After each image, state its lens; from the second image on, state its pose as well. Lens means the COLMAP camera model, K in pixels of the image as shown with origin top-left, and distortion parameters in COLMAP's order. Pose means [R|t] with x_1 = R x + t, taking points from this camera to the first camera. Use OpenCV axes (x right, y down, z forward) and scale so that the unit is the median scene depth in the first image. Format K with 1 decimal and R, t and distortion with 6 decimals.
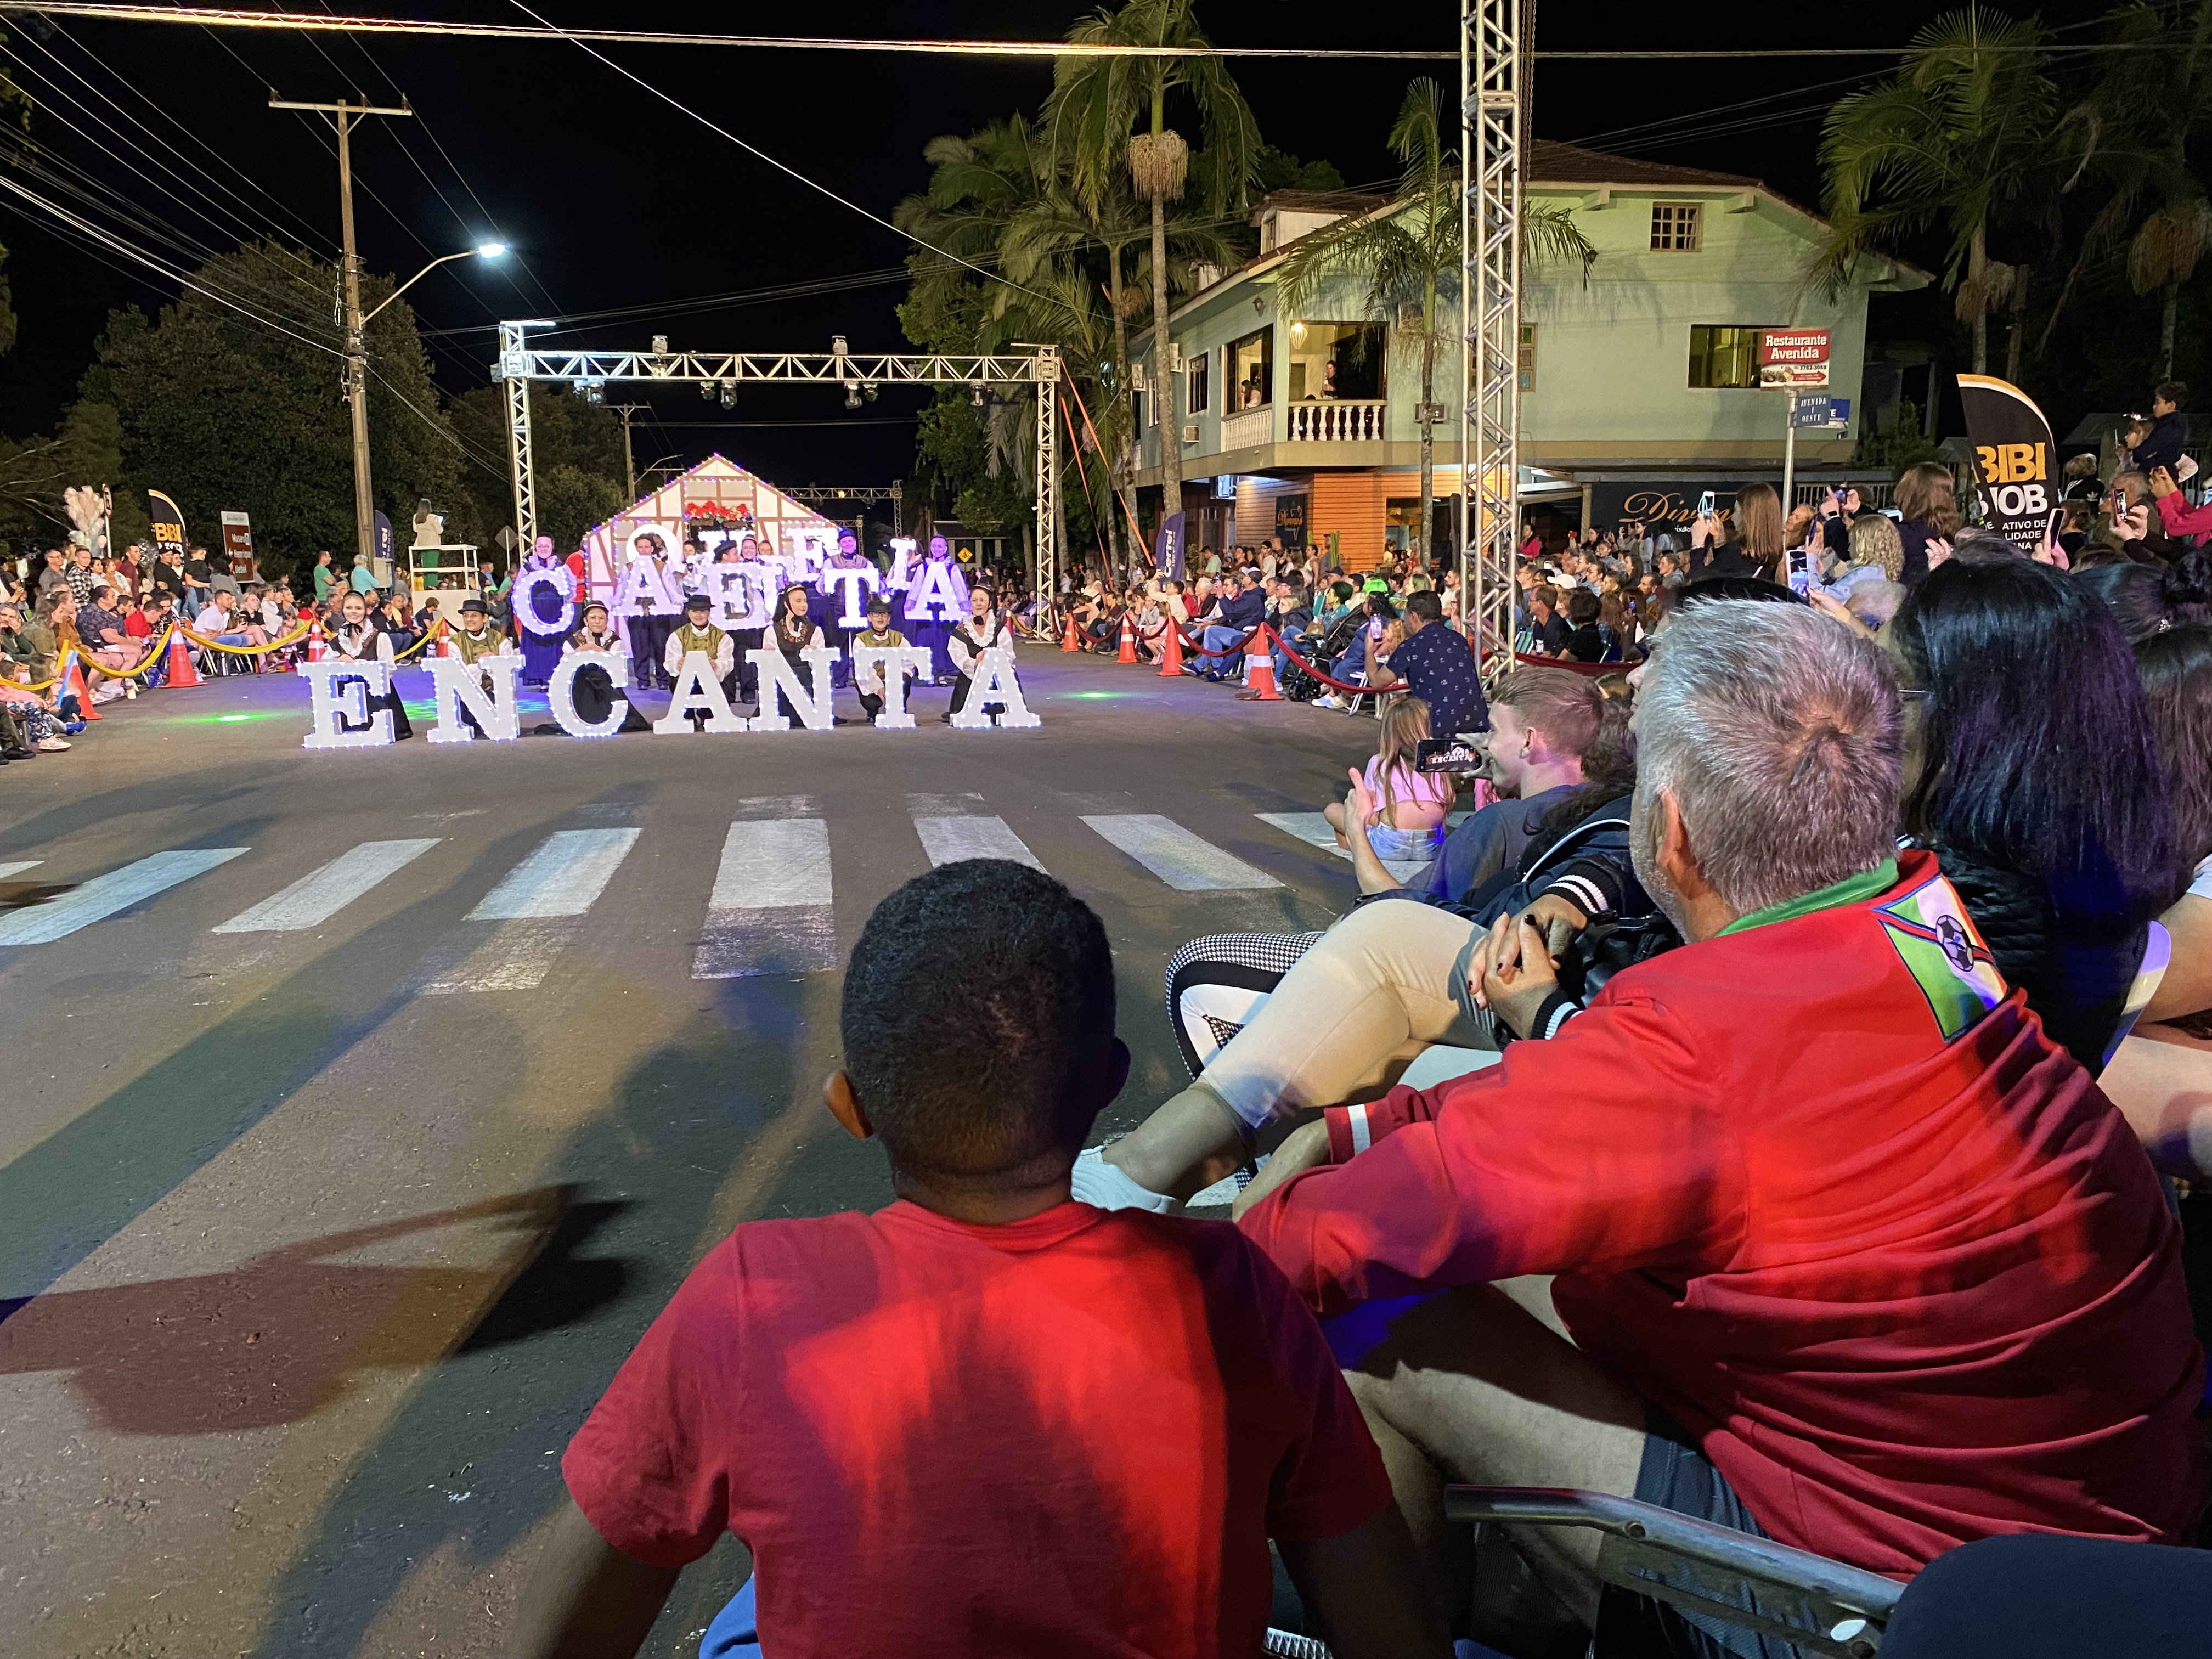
lens RADIAL K [[1690.1, 0, 1098.9], [0, 1690.1, 879.1], [0, 0, 1]] dist [0.004734, 0.001163]
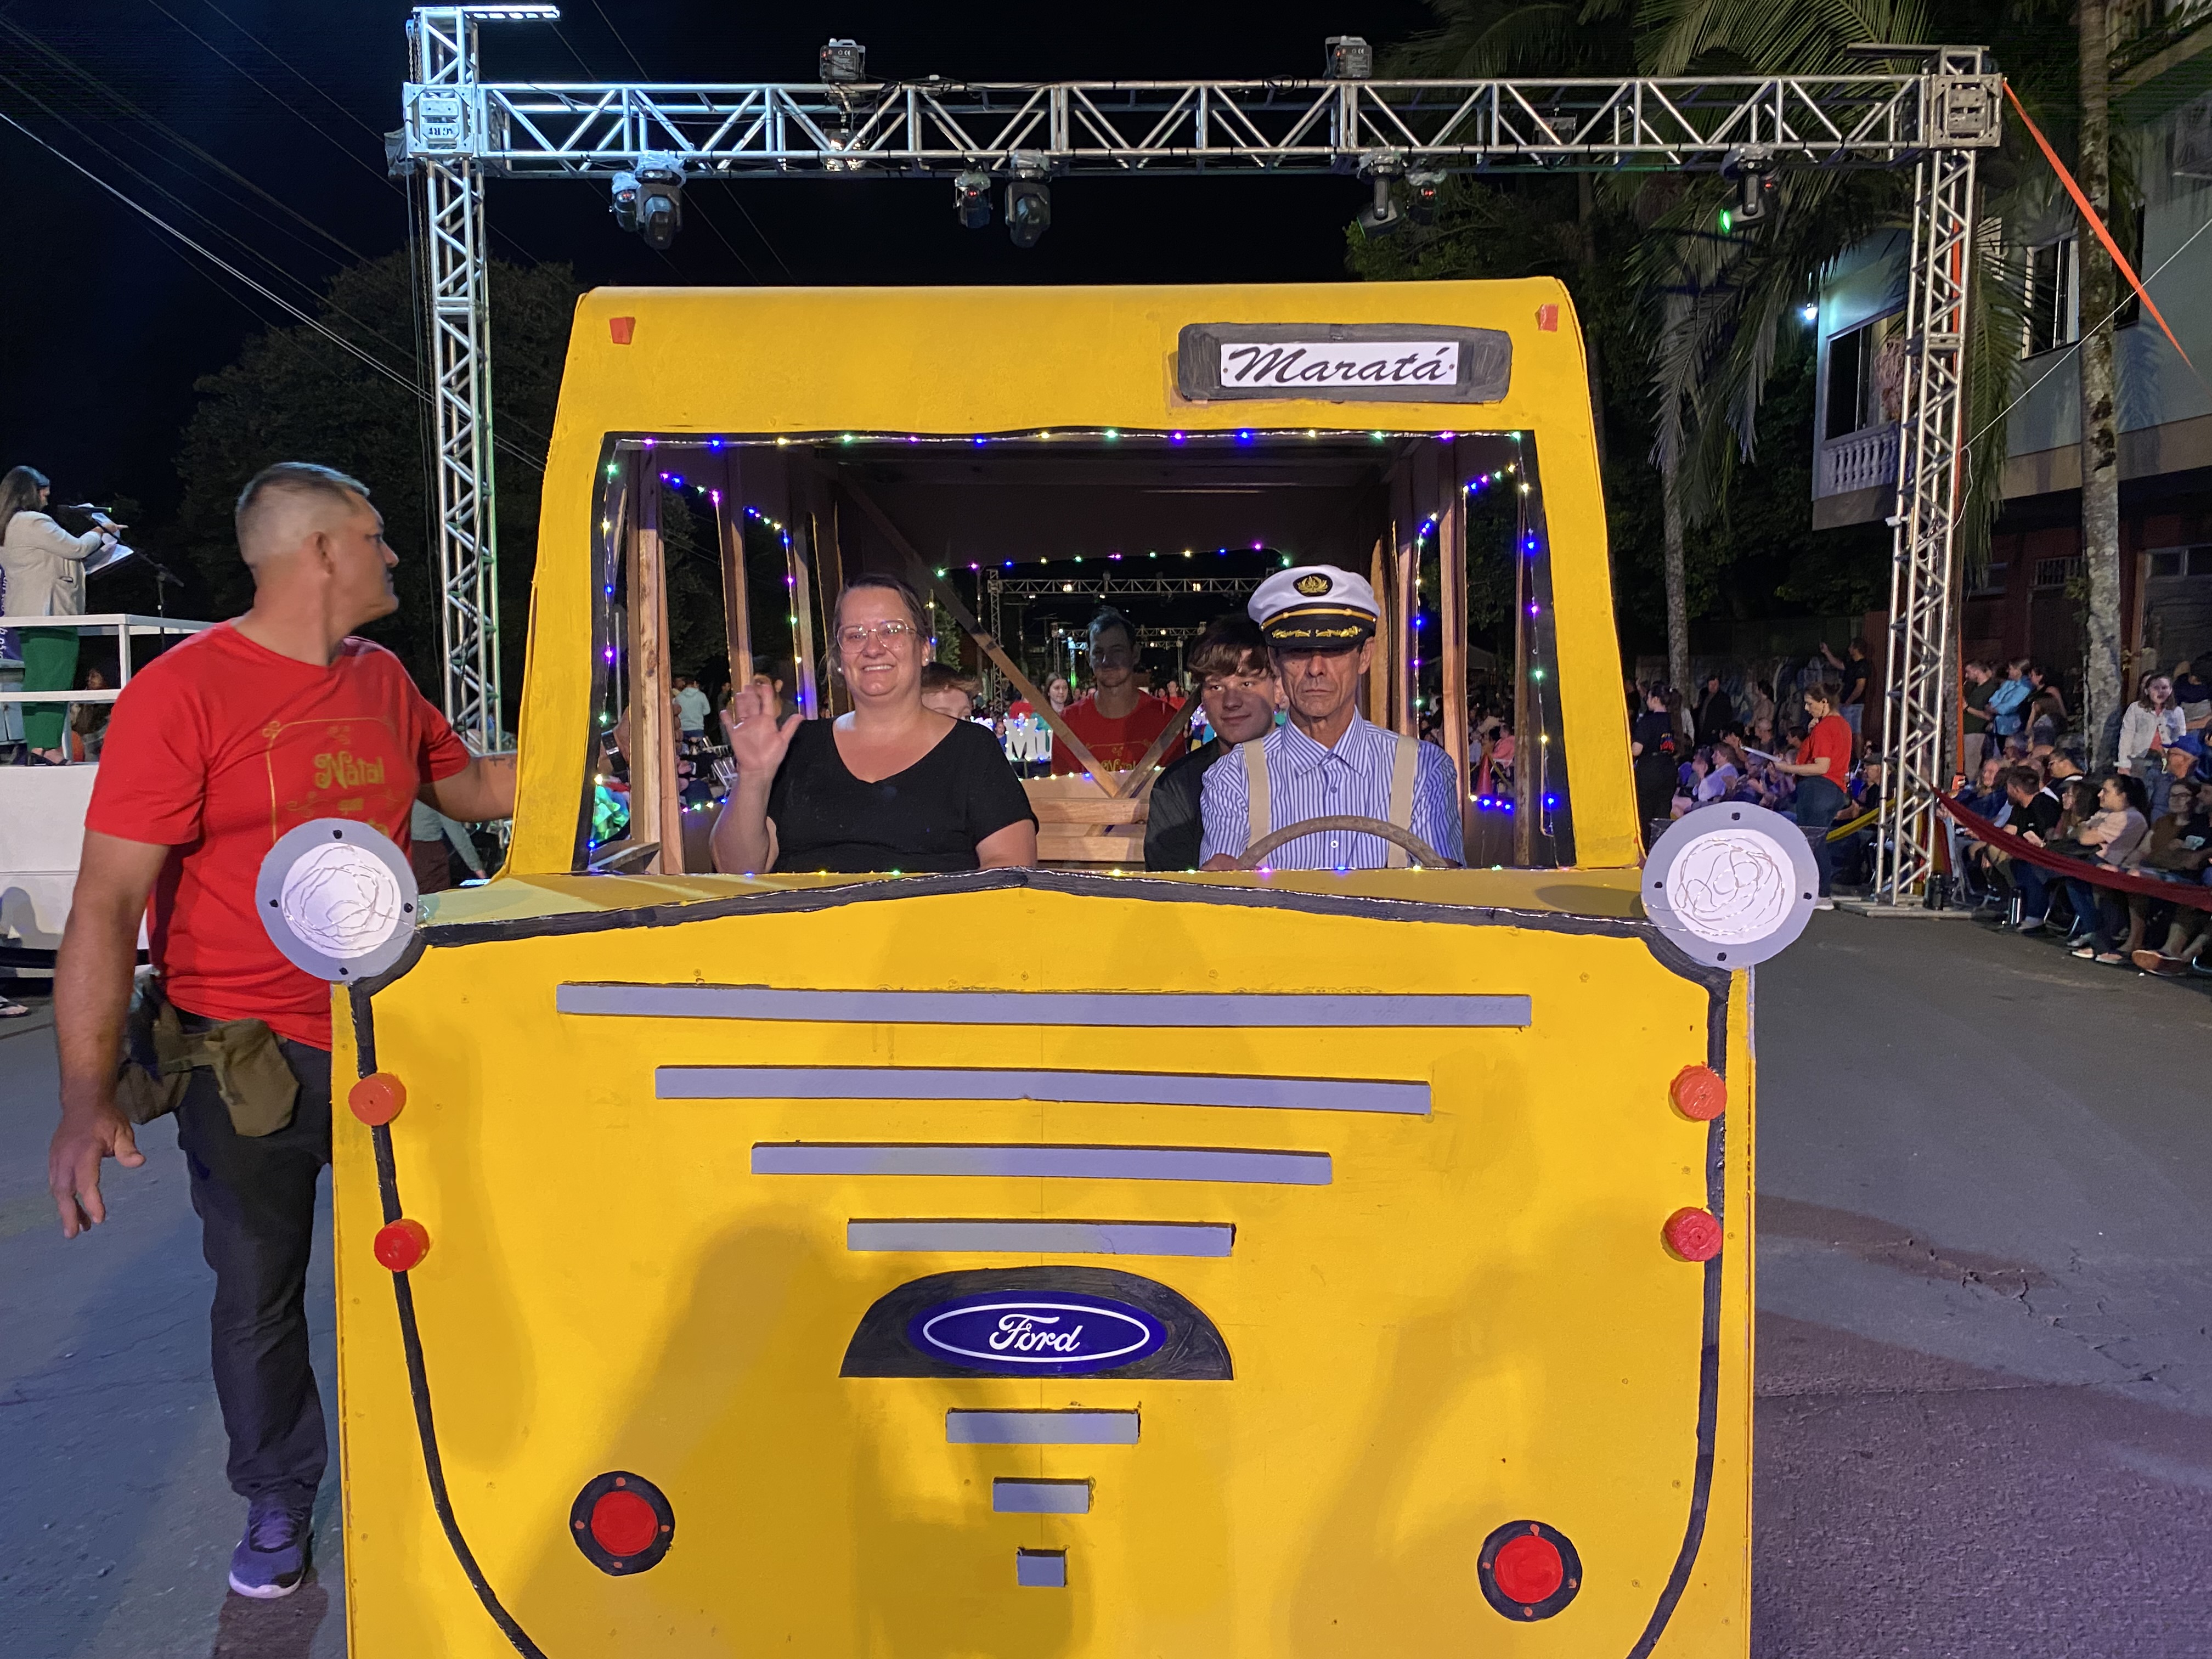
lens RADIAL K [[1663.1, 0, 1106.0], [0, 1663.1, 829.5], [0, 0, 1]] dist [-0.005009, 0.000744]
pose [[0.982941, 0.022975, -0.182481, -0.136771], [-0.039511, 0.995380, -0.087507, -0.127028], [0.179627, 0.093225, 0.979308, 0.675691]]
